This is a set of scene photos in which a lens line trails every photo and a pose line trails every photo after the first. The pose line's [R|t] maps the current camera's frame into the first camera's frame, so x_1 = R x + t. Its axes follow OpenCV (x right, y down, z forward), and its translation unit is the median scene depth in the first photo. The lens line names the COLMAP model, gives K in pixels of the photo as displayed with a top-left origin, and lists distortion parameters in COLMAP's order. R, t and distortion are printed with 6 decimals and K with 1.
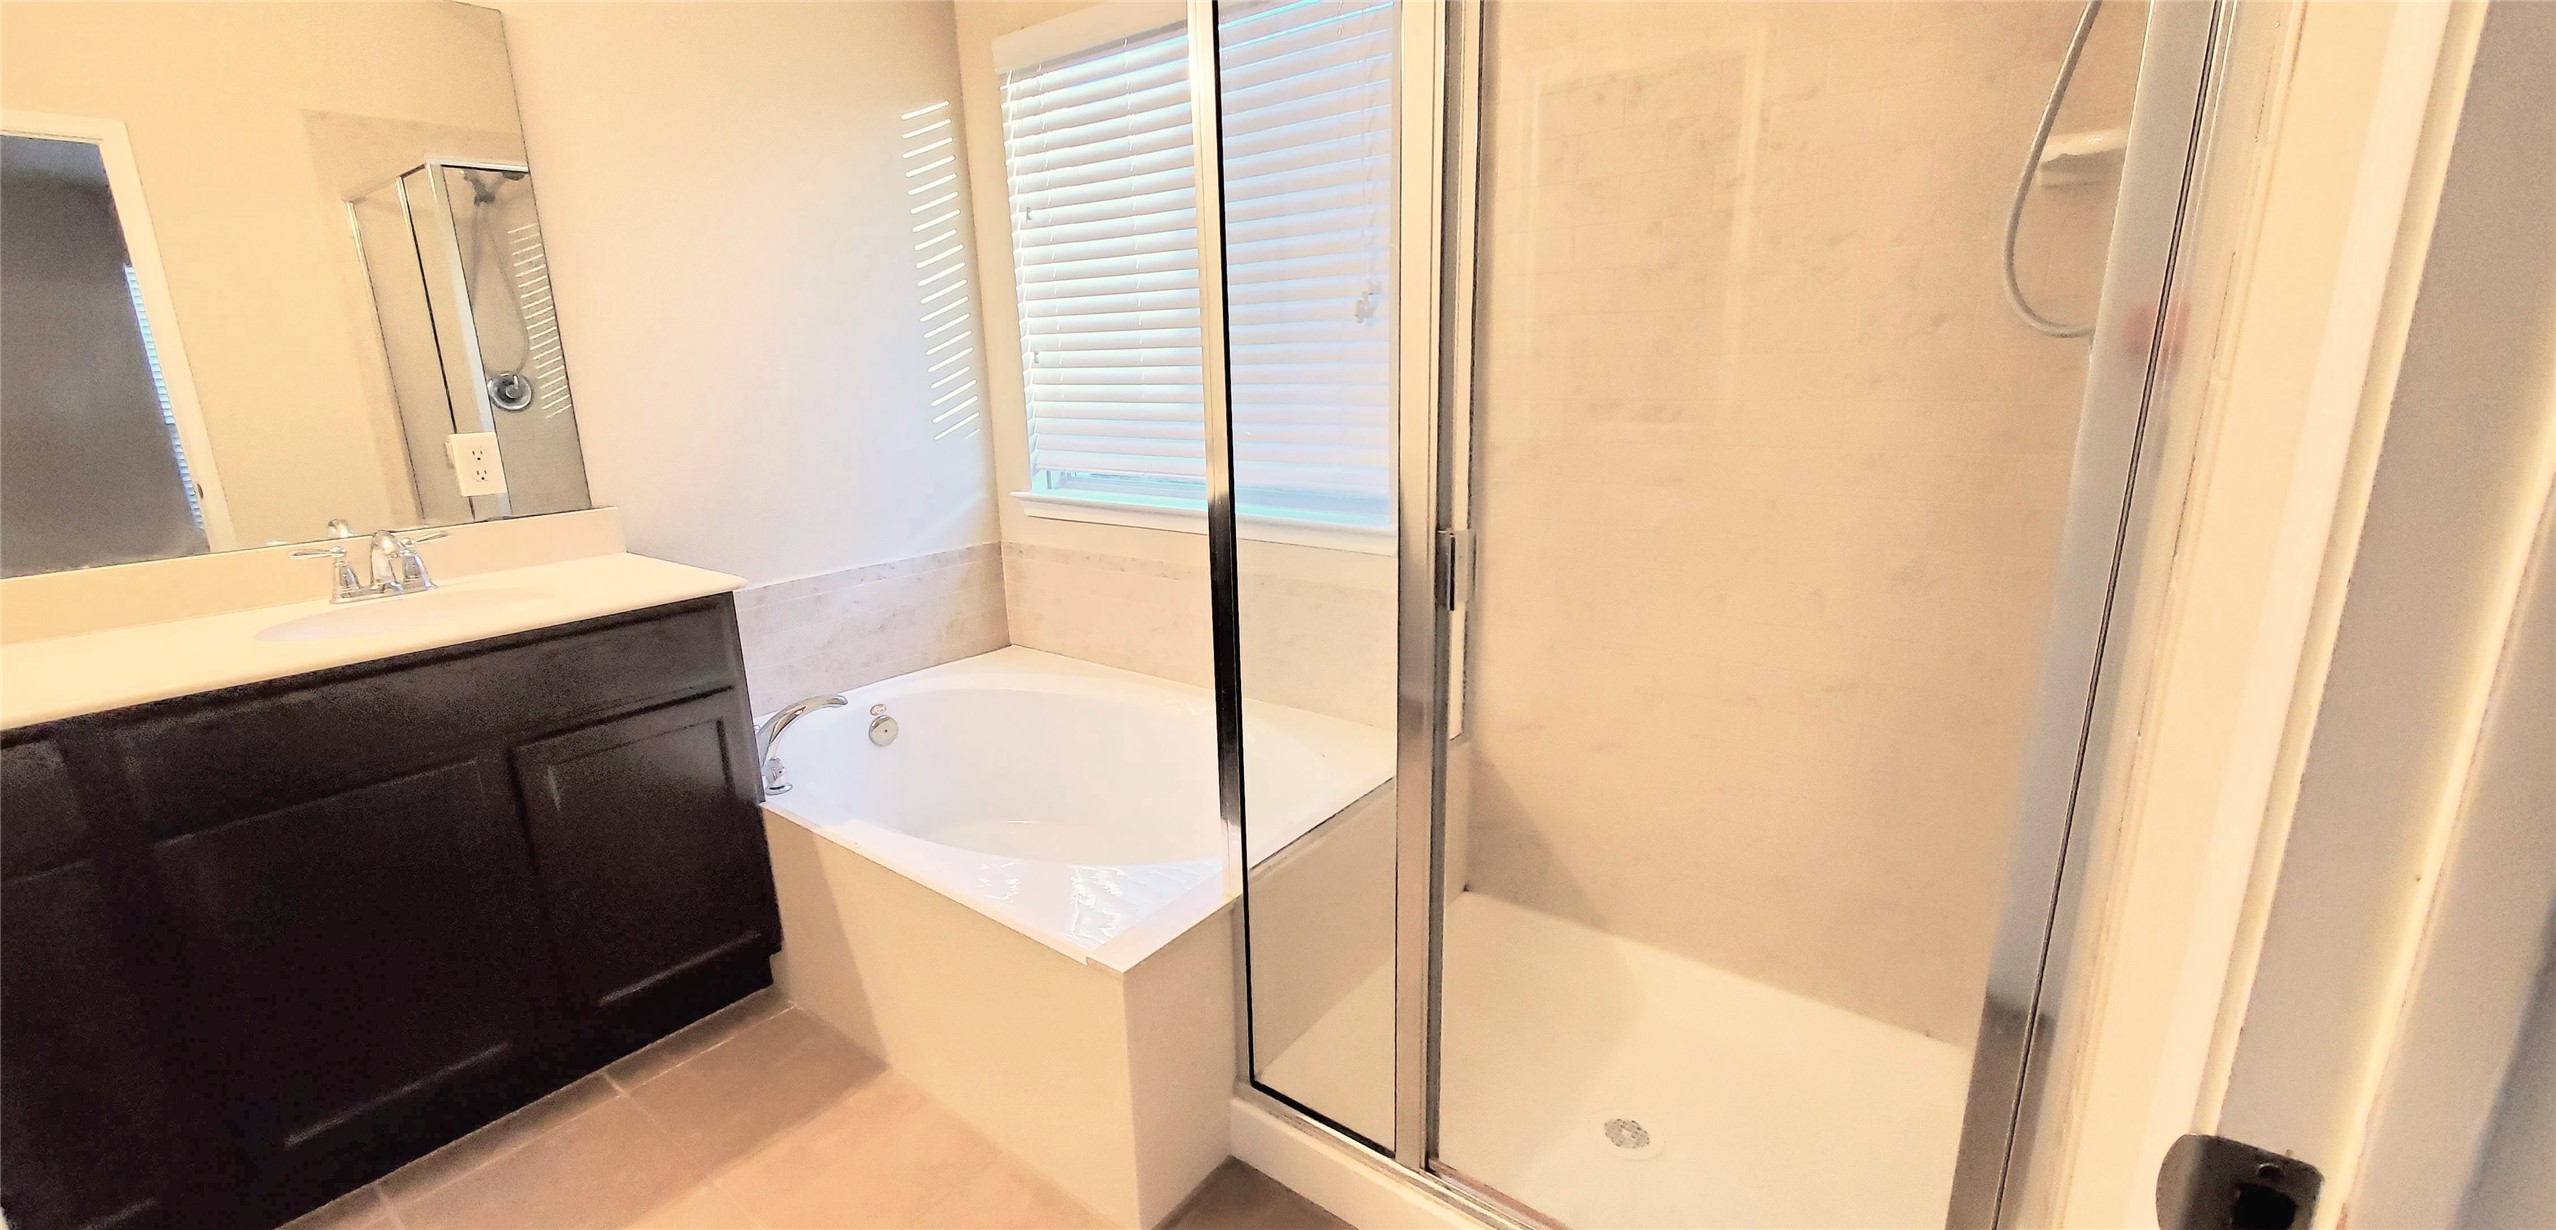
lens RADIAL K [[1009.8, 0, 1256.1], [0, 1009.8, 622.4], [0, 0, 1]] dist [-0.002789, -0.000511]
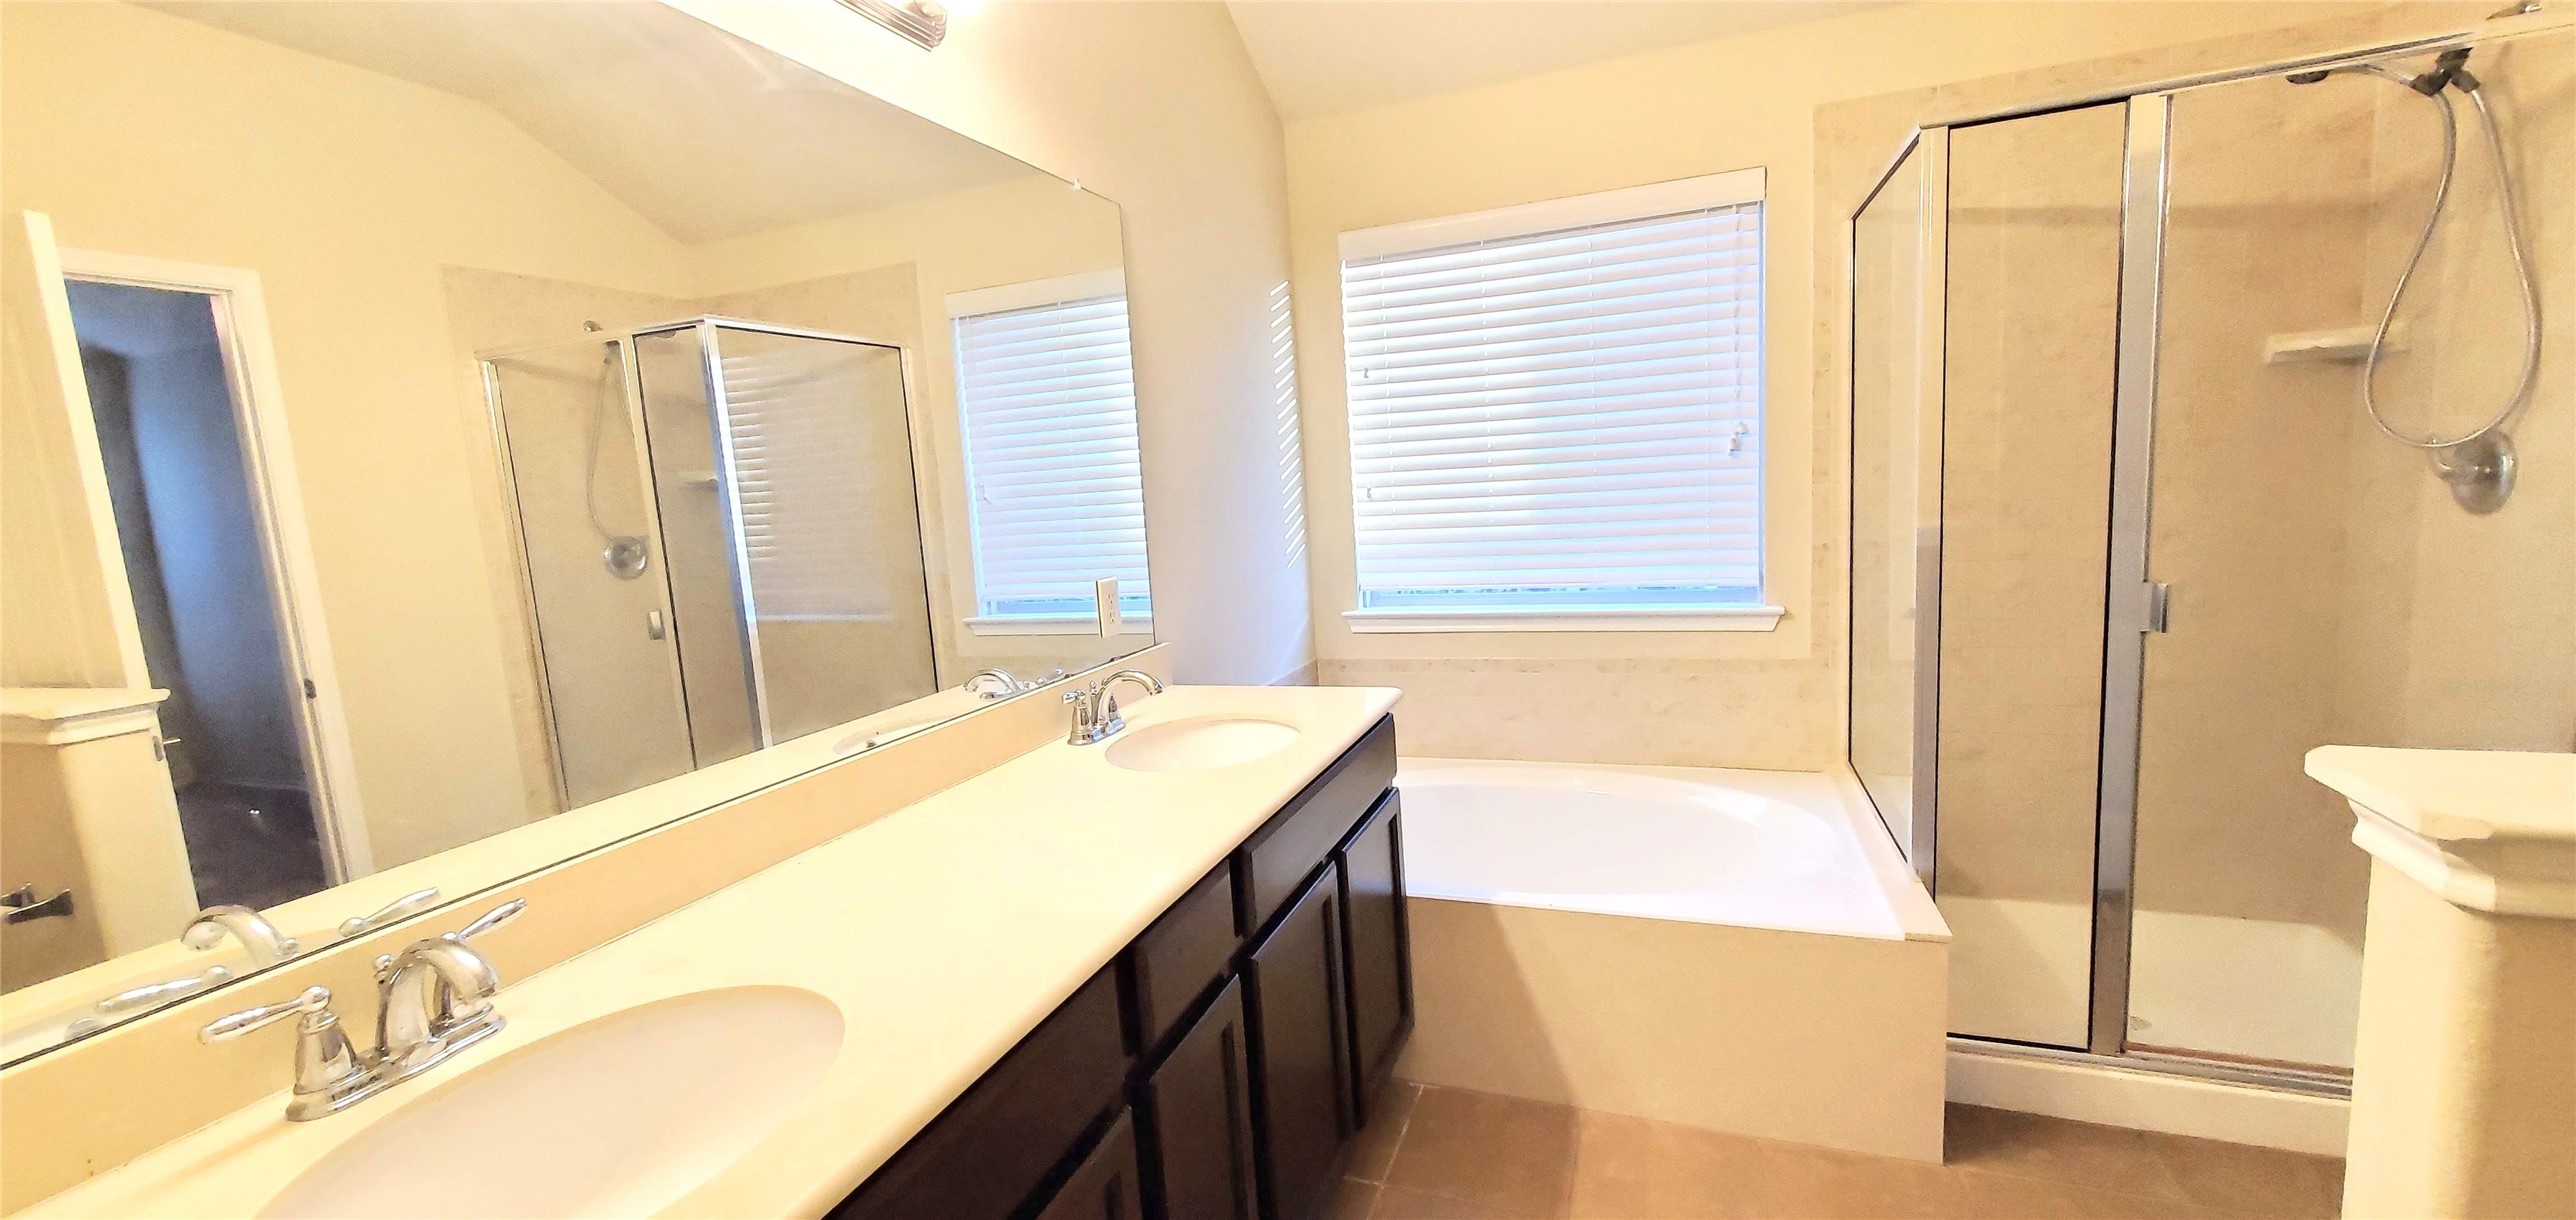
lens RADIAL K [[1017.7, 0, 1270.3], [0, 1017.7, 603.0], [0, 0, 1]] dist [-0.002789, -0.000511]
pose [[0.954329, -0.071660, 0.290037, -0.942948], [0.113315, 0.985089, -0.129460, -0.005787], [-0.276435, 0.156413, 0.948218, -0.059050]]
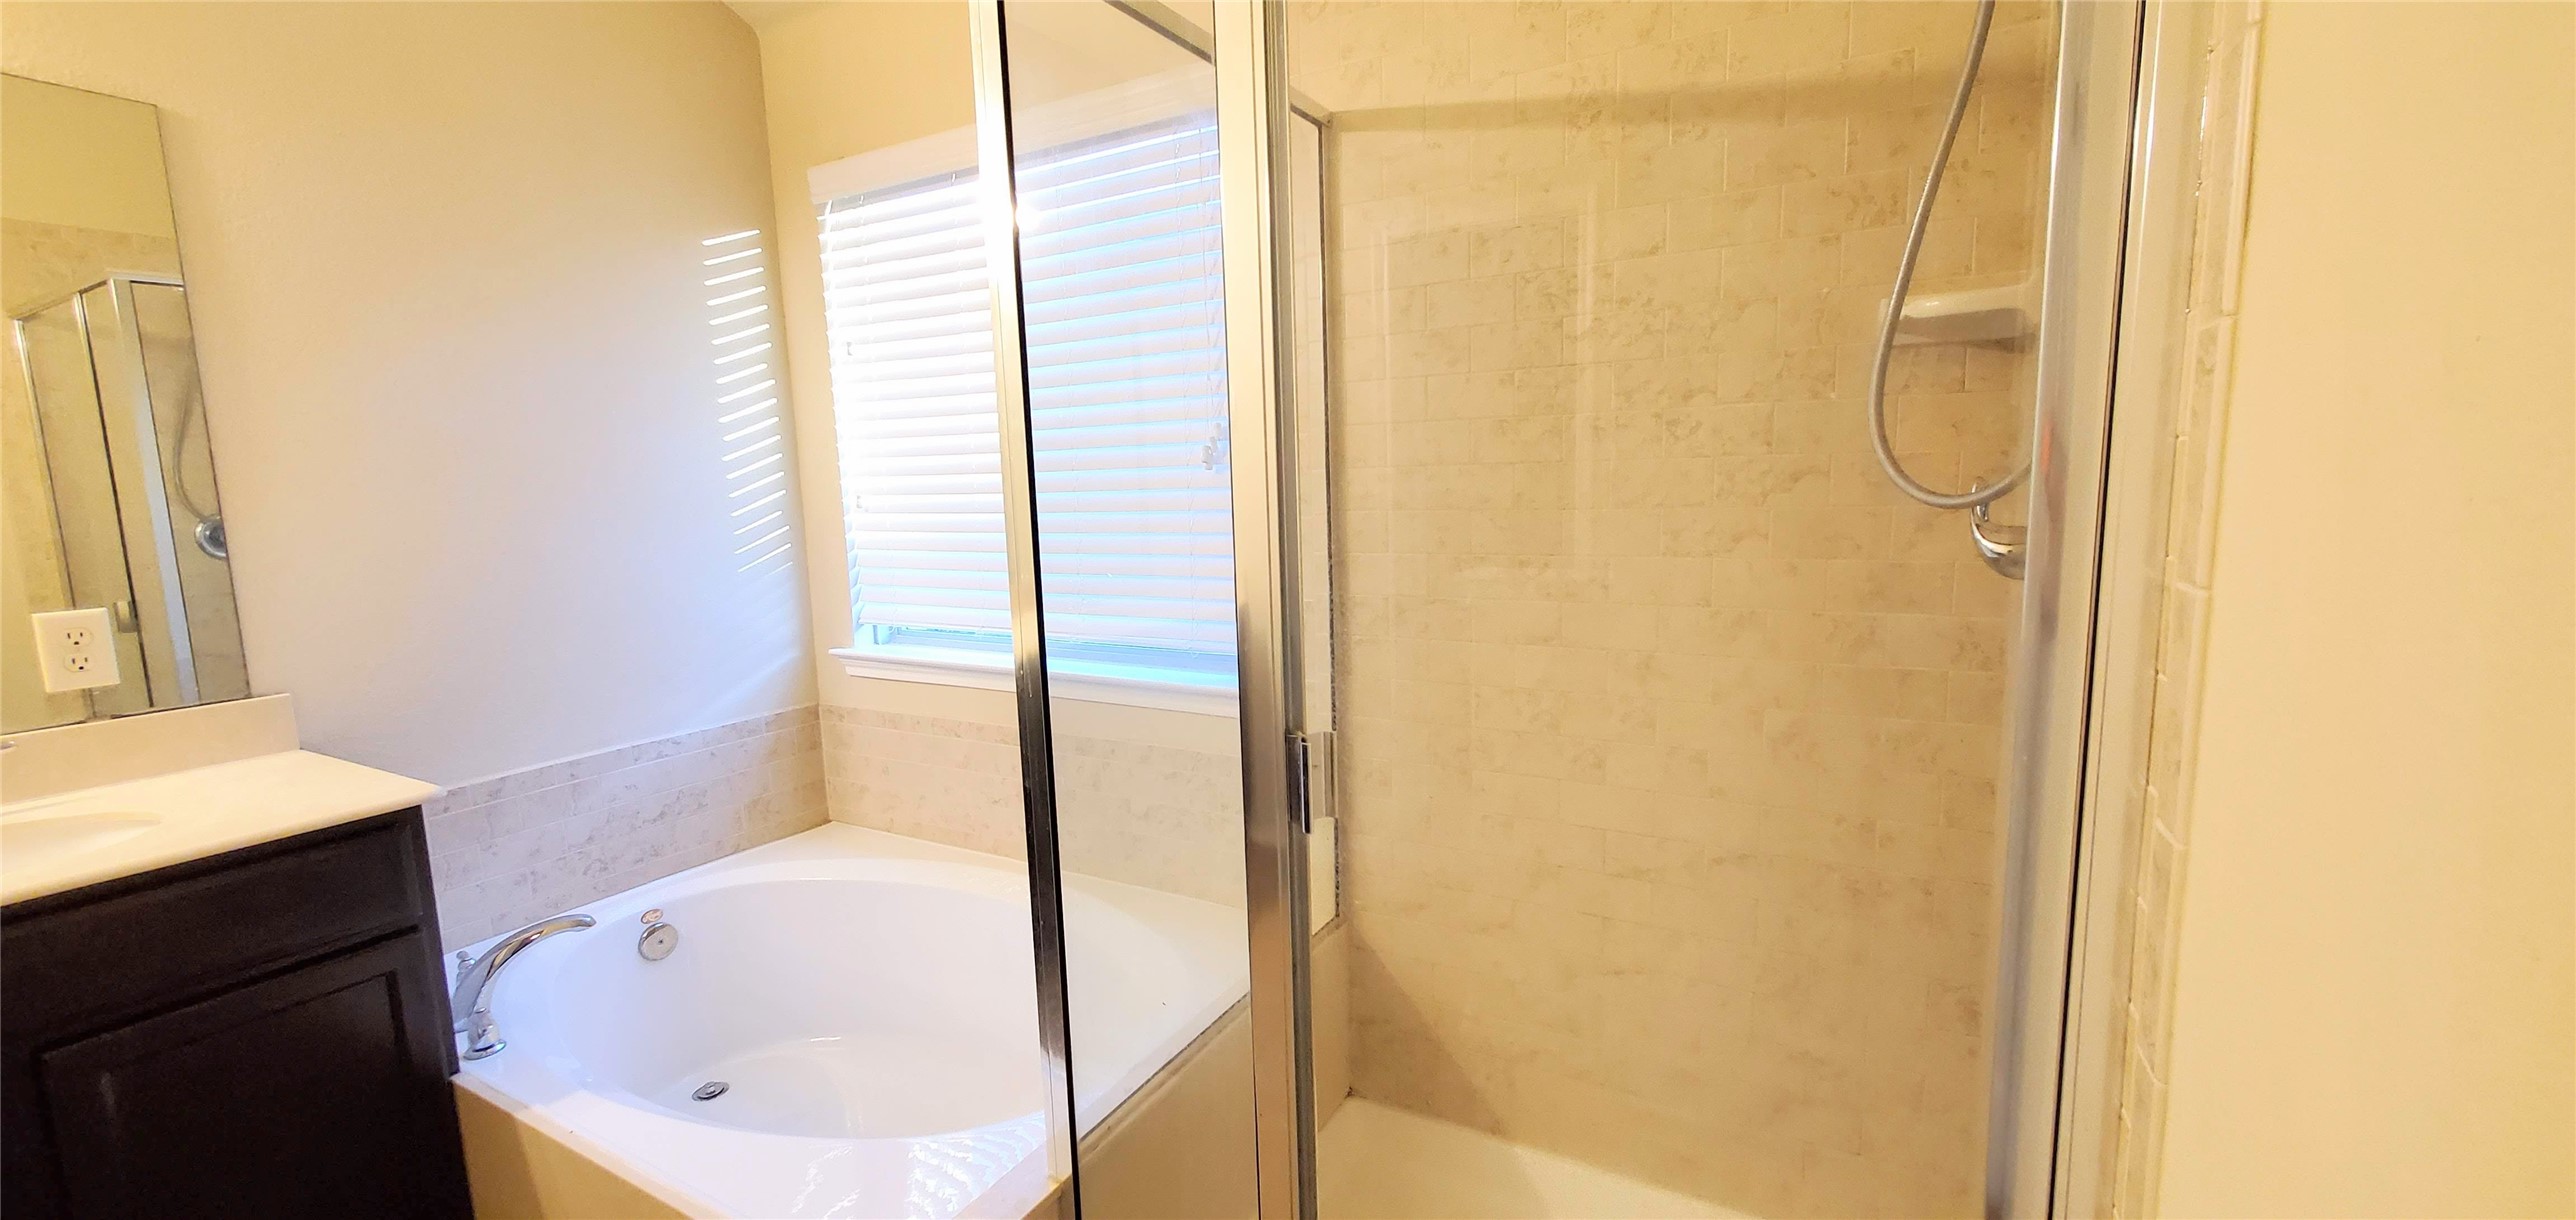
lens RADIAL K [[1017.7, 0, 1286.1], [0, 1017.7, 624.4], [0, 0, 1]] dist [-0.002789, -0.000511]
pose [[0.988229, -0.021329, 0.151487, 0.028691], [0.039732, 0.992037, -0.119514, -0.042074], [-0.147732, 0.124126, 0.981207, 0.089050]]
